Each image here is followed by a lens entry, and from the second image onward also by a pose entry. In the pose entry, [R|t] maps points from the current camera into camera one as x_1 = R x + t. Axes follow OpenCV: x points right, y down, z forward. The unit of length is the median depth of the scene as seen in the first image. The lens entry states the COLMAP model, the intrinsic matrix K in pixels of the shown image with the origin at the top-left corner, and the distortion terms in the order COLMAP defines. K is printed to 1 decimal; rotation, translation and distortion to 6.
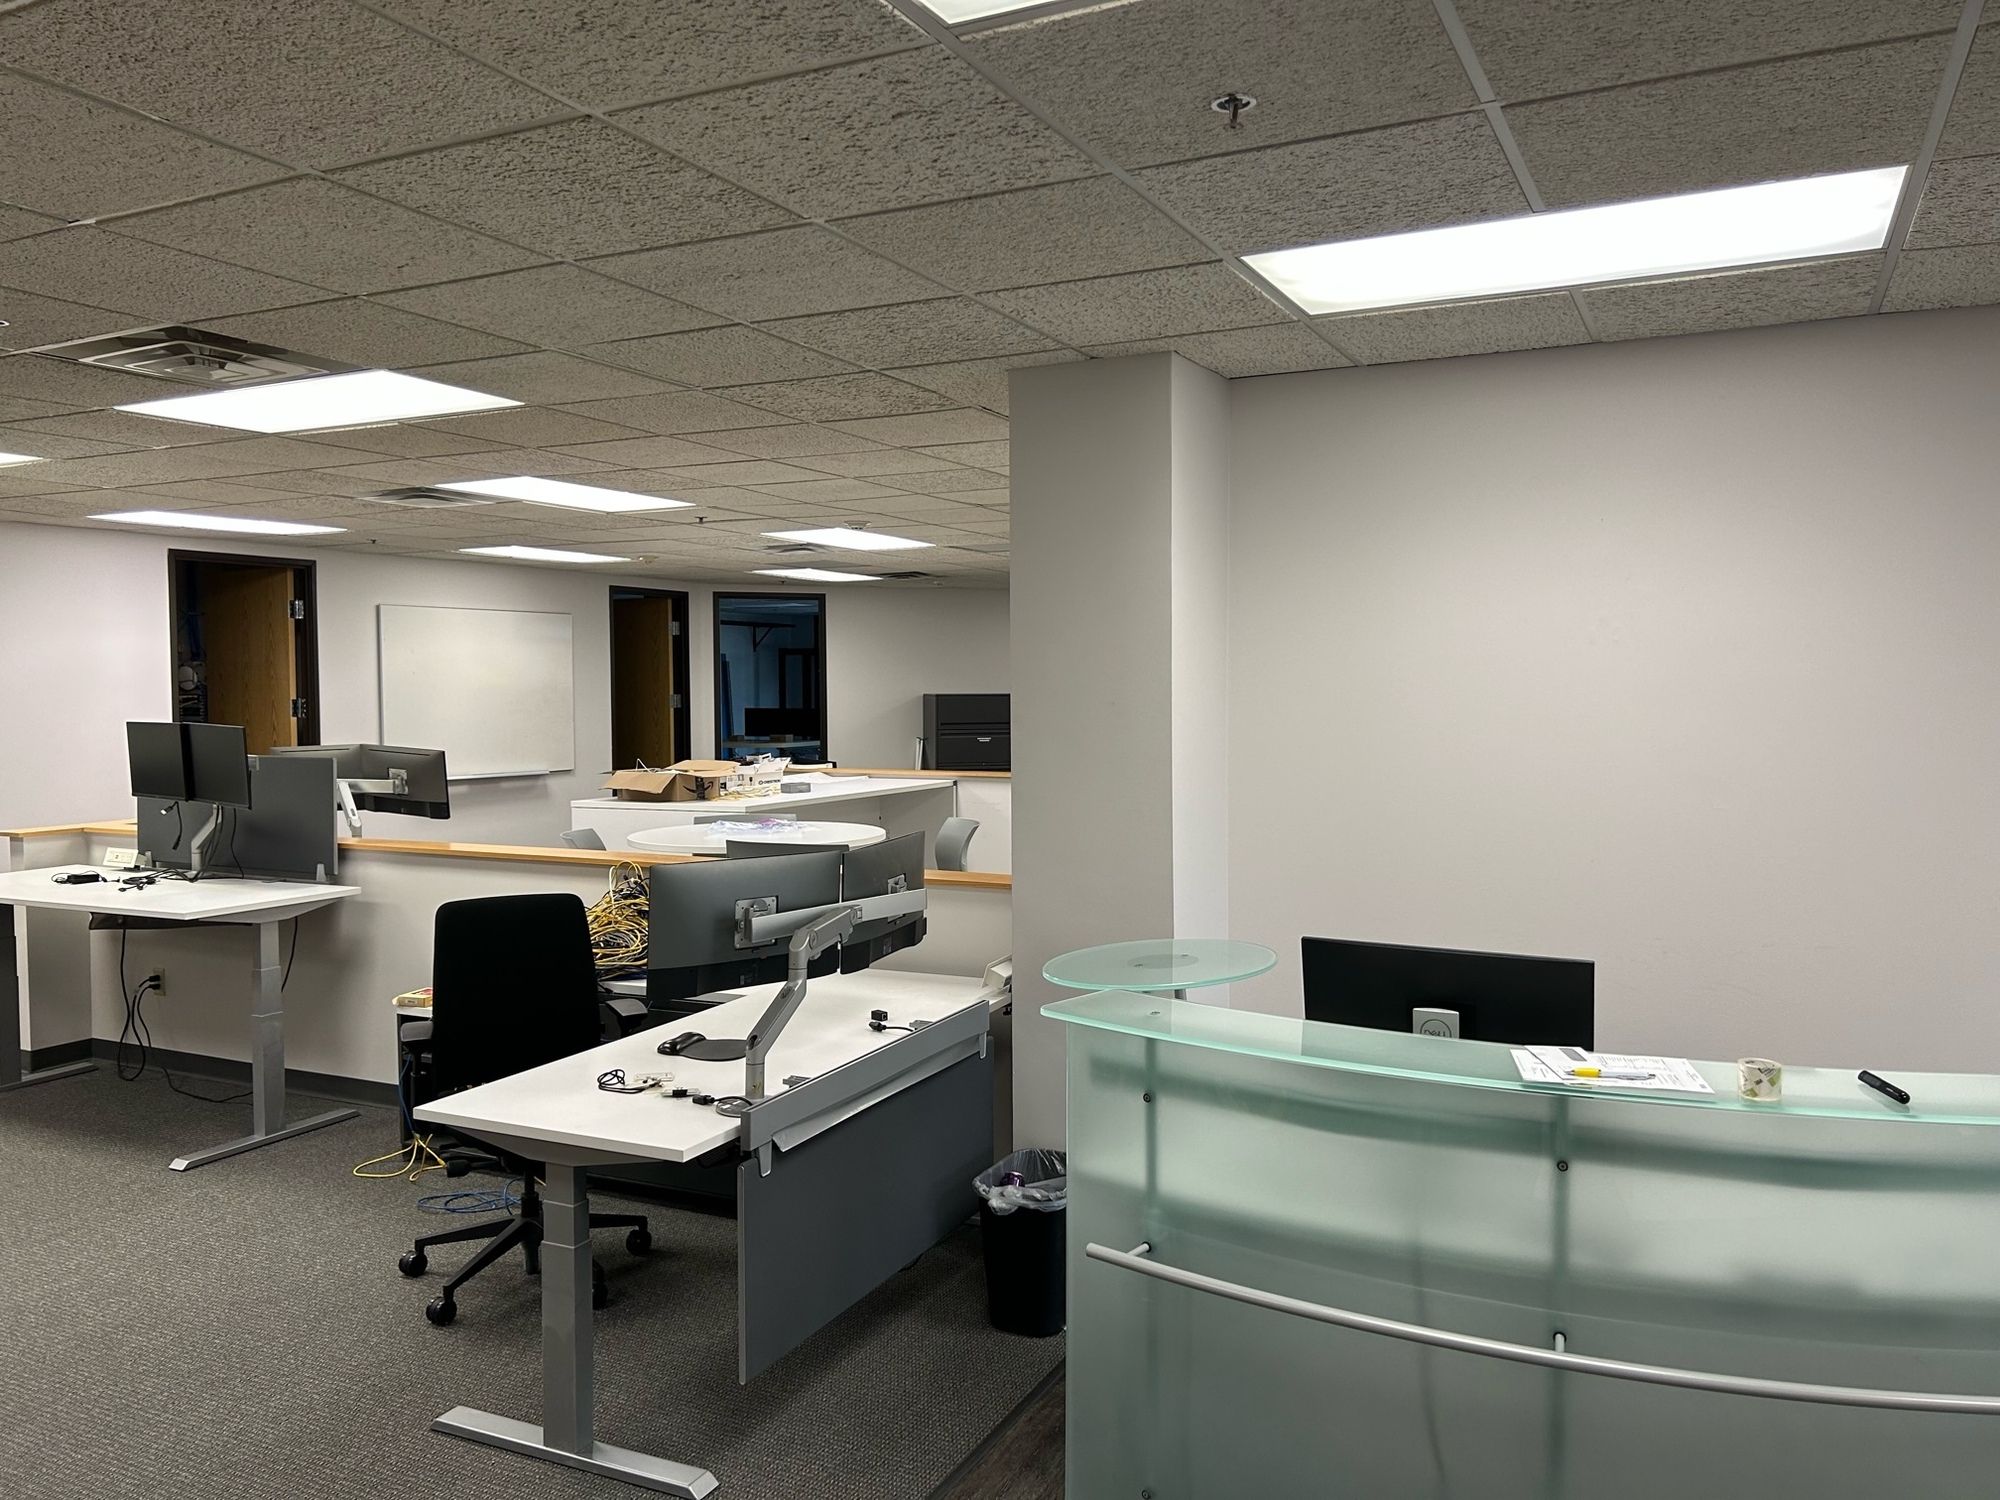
lens RADIAL K [[1493.2, 0, 1001.8], [0, 1493.2, 748.1], [0, 0, 1]] dist [0.008047, -0.011186]
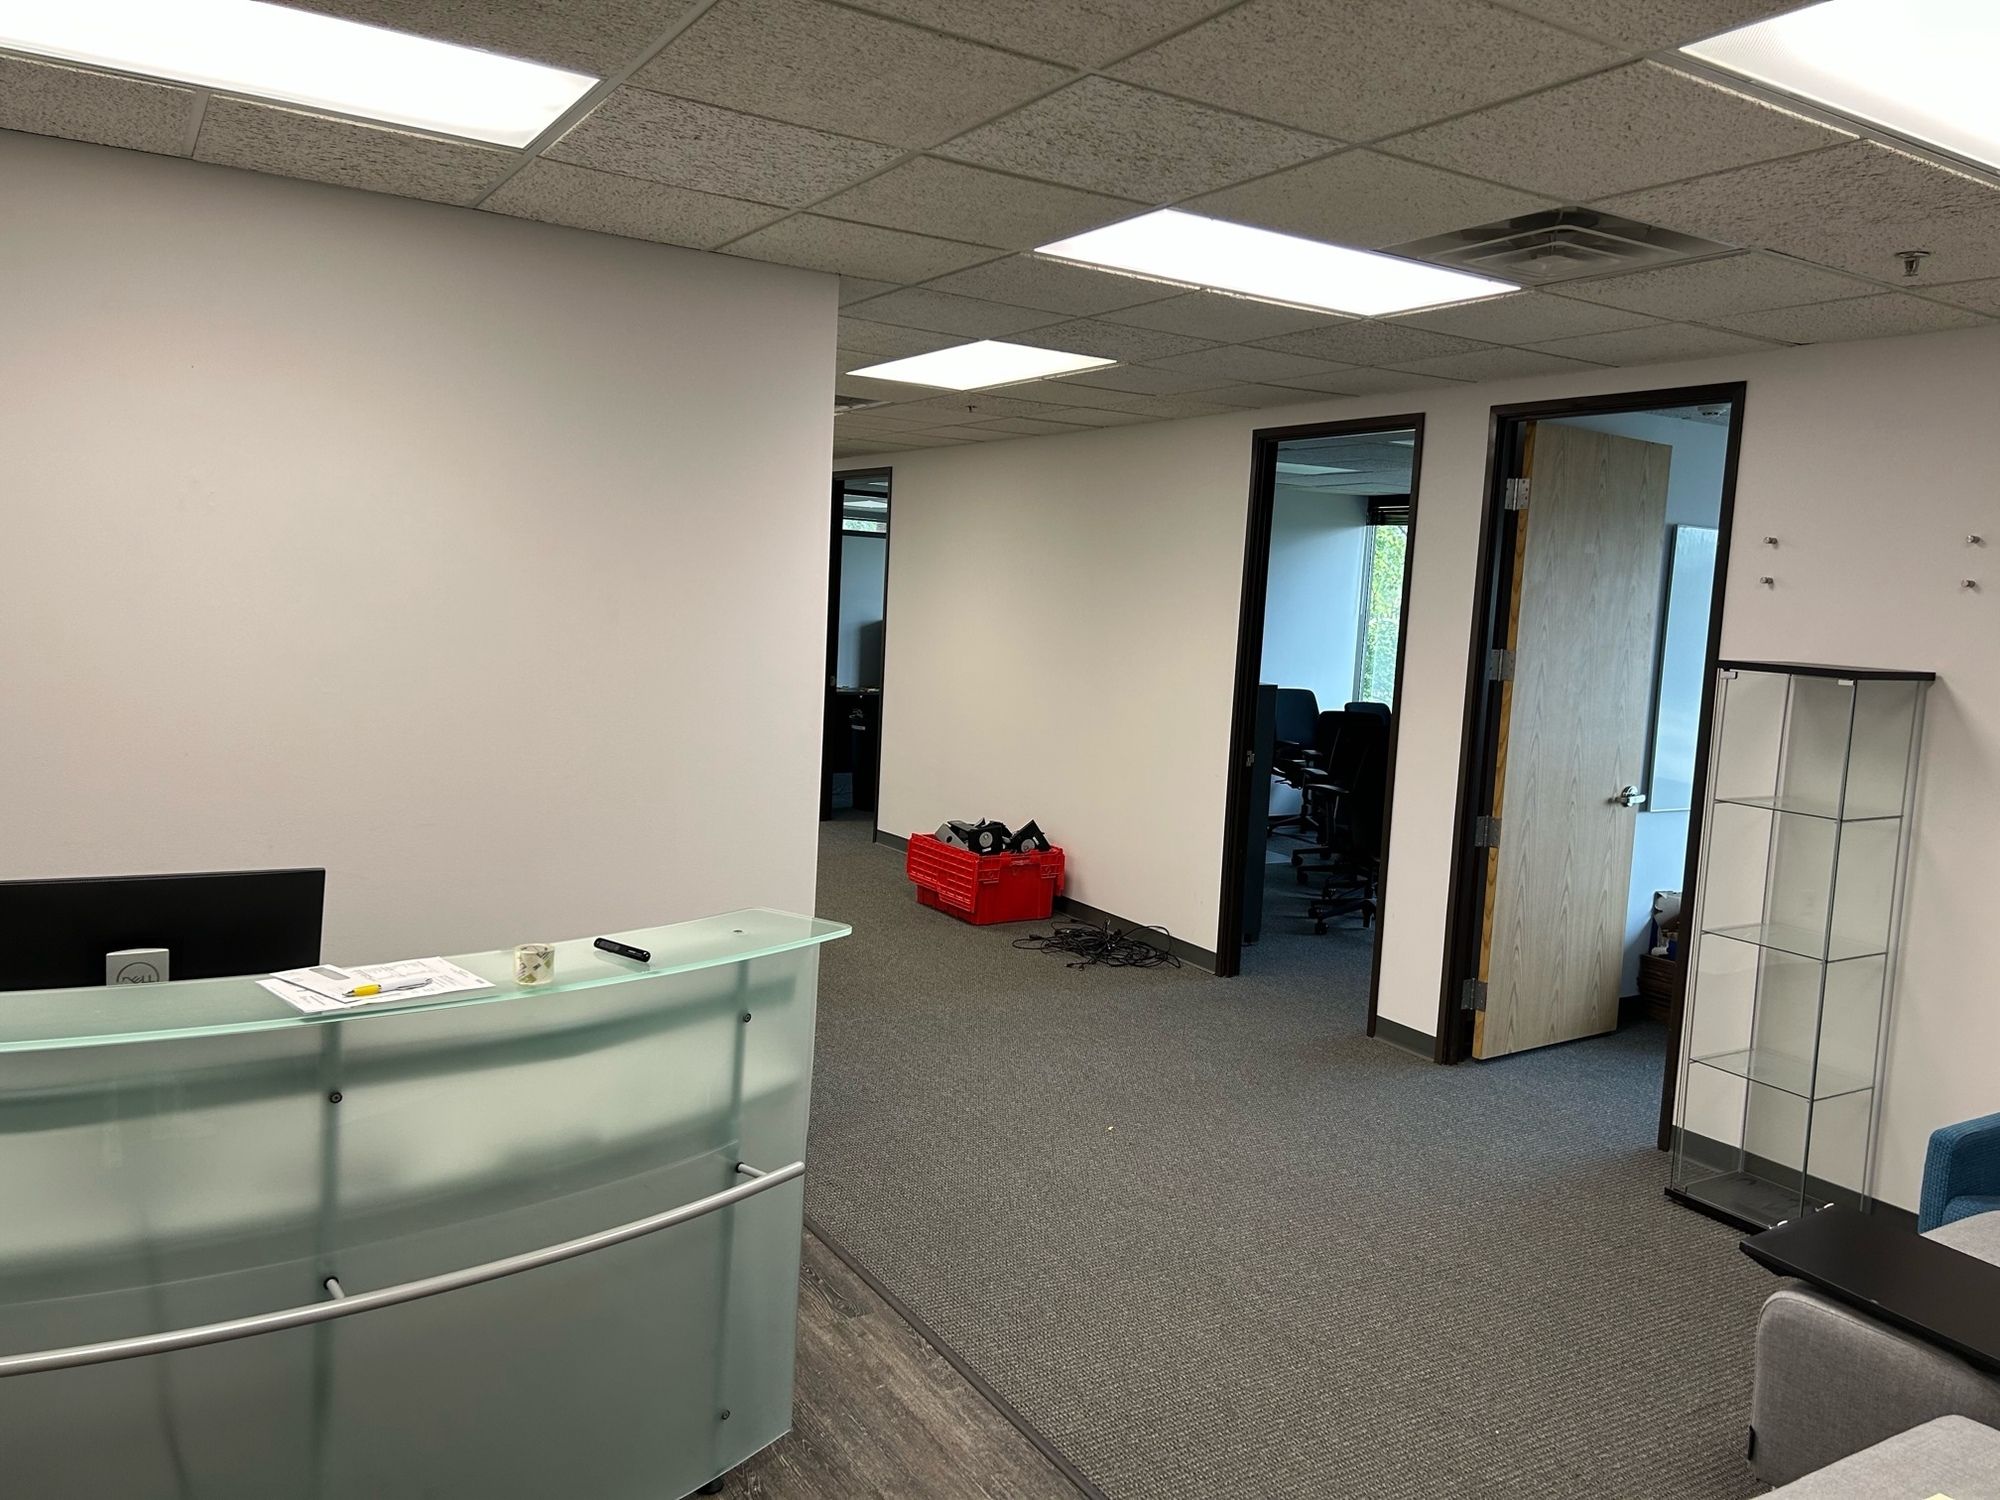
lens RADIAL K [[1493.2, 0, 1004.1], [0, 1493.2, 745.3], [0, 0, 1]] dist [0.008047, -0.011186]
pose [[0.516700, -0.055731, 0.854351, -0.173555], [-0.015635, 0.997099, 0.074499, -0.006577], [-0.856024, -0.051851, 0.514330, 0.196340]]
